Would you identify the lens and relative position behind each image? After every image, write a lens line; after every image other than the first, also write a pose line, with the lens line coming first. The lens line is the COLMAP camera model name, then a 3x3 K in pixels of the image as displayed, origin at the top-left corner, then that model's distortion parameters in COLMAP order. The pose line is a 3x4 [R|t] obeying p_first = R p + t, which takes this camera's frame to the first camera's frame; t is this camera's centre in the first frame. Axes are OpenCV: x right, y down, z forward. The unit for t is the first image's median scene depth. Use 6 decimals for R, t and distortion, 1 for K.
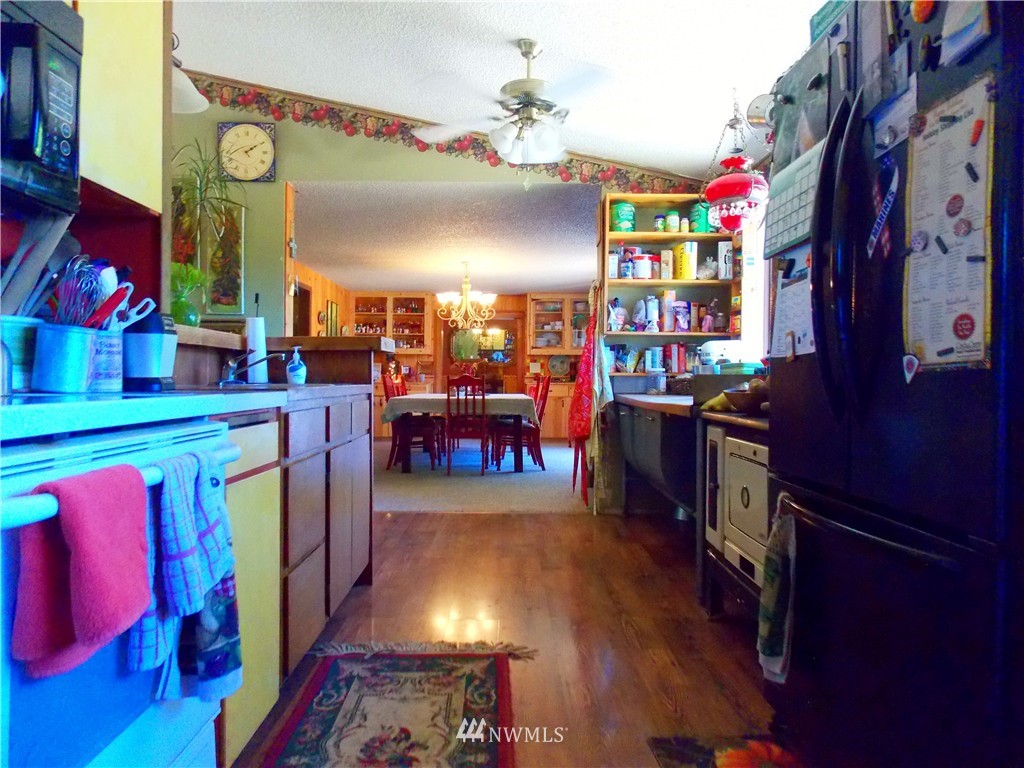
lens RADIAL K [[678.6, 0, 511.8], [0, 678.6, 382.8], [0, 0, 1]] dist [0.005798, -0.004989]
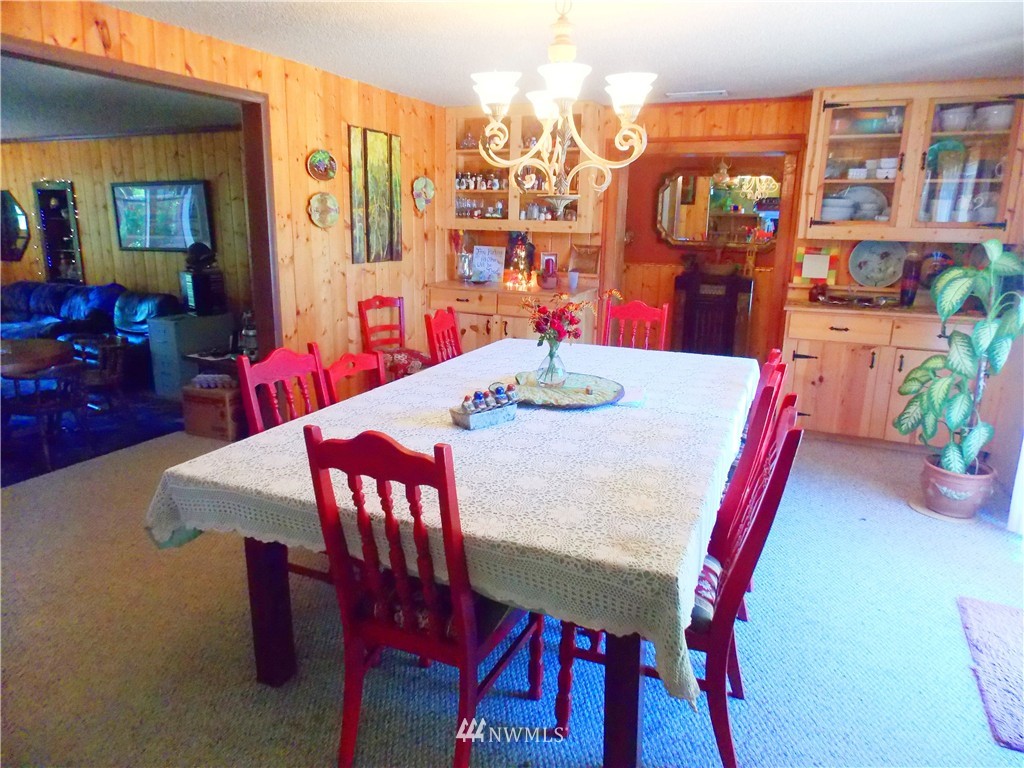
lens RADIAL K [[678.6, 0, 513.4], [0, 678.6, 378.6], [0, 0, 1]] dist [0.005798, -0.004989]
pose [[0.911403, 0.105499, -0.397761, 0.064648], [-0.013432, 0.973691, 0.227477, -0.083199], [0.411295, -0.201980, 0.888842, 0.834298]]
